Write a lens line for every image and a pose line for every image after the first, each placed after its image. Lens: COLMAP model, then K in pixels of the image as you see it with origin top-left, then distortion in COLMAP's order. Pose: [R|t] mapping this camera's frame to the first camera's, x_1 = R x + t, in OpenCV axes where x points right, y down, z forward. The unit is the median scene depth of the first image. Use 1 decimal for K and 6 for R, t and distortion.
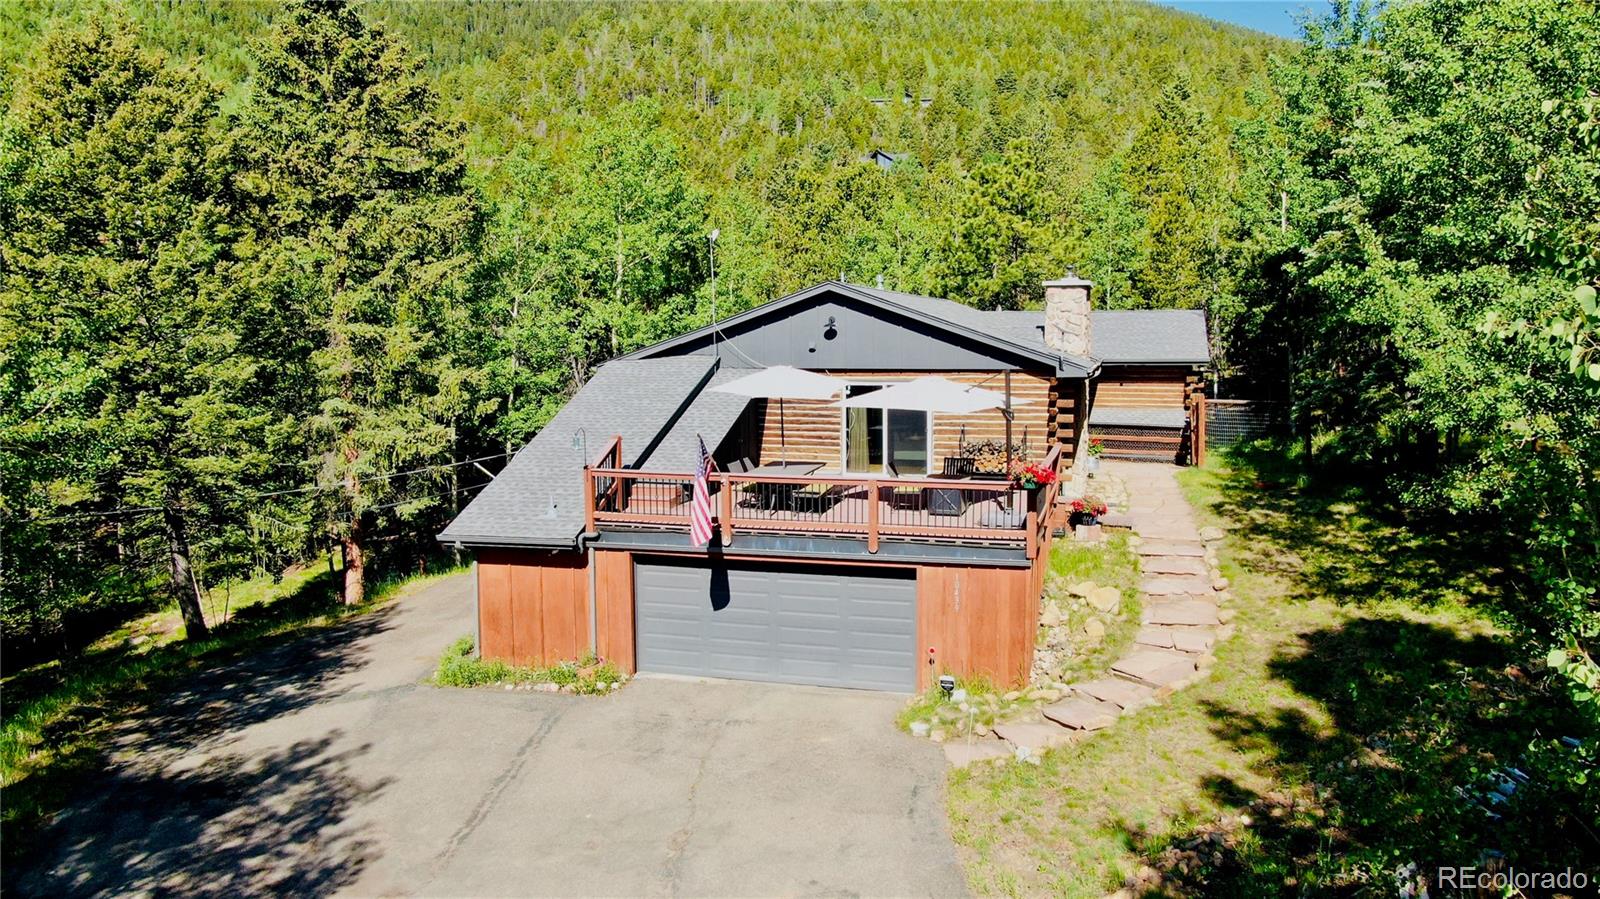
lens RADIAL K [[1159.3, 0, 801.6], [0, 1159.3, 450.3], [0, 0, 1]] dist [-0.002767, 0.005971]
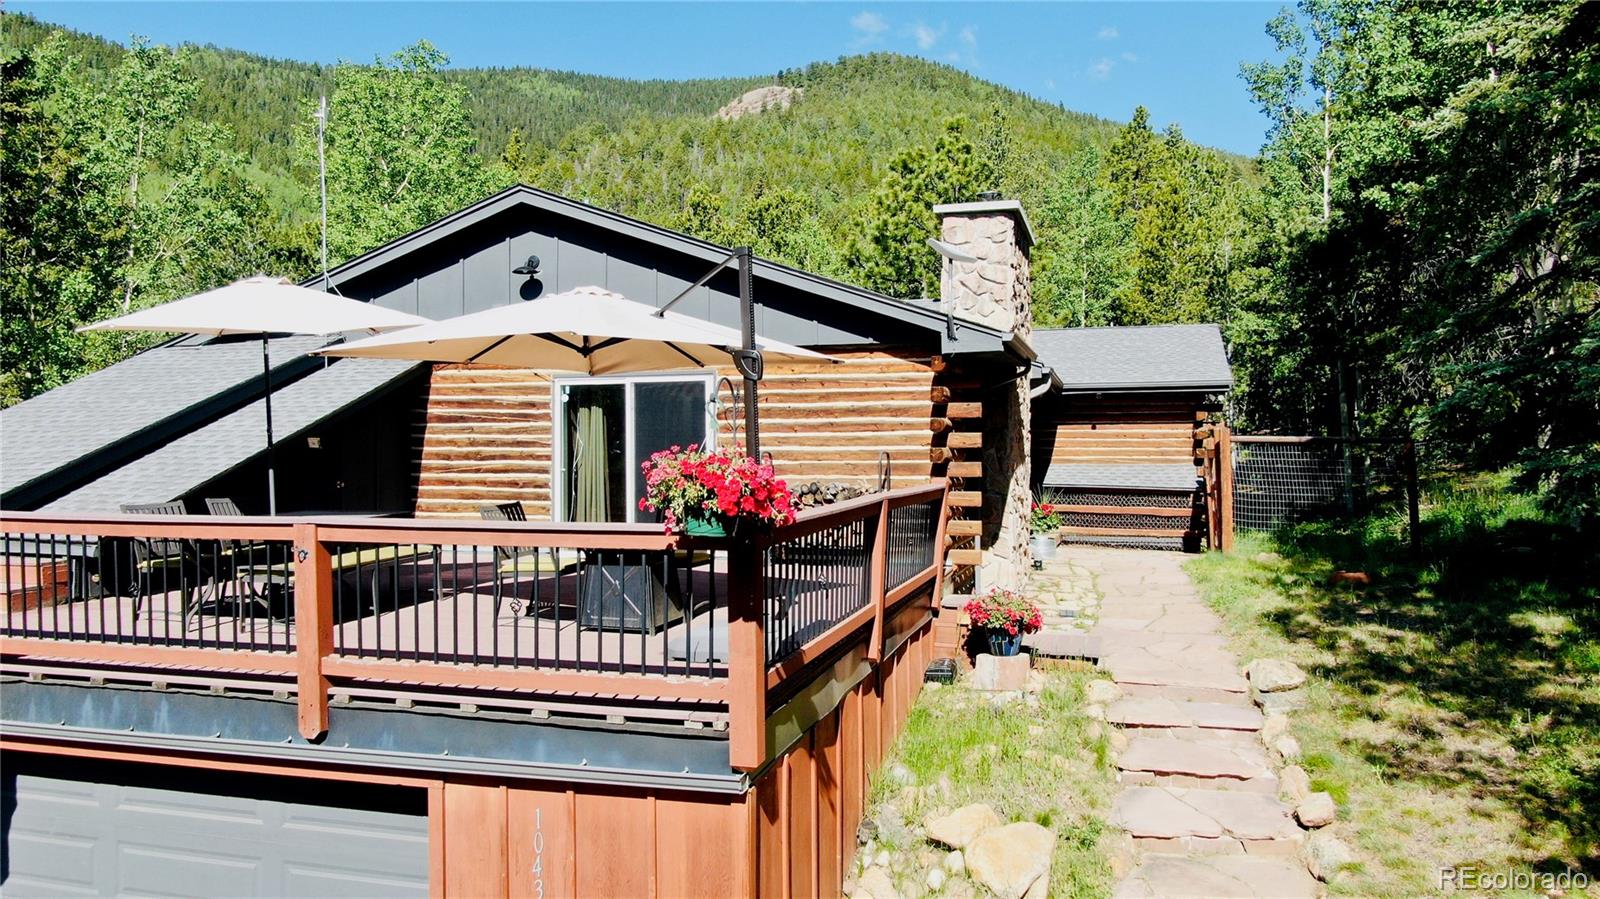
lens RADIAL K [[1159.3, 0, 799.7], [0, 1159.3, 450.8], [0, 0, 1]] dist [-0.002767, 0.005971]
pose [[0.999989, 0.003961, -0.002386, 0.145675], [-0.004183, 0.994796, -0.101797, 0.027026], [0.001971, 0.101806, 0.994802, 0.463045]]
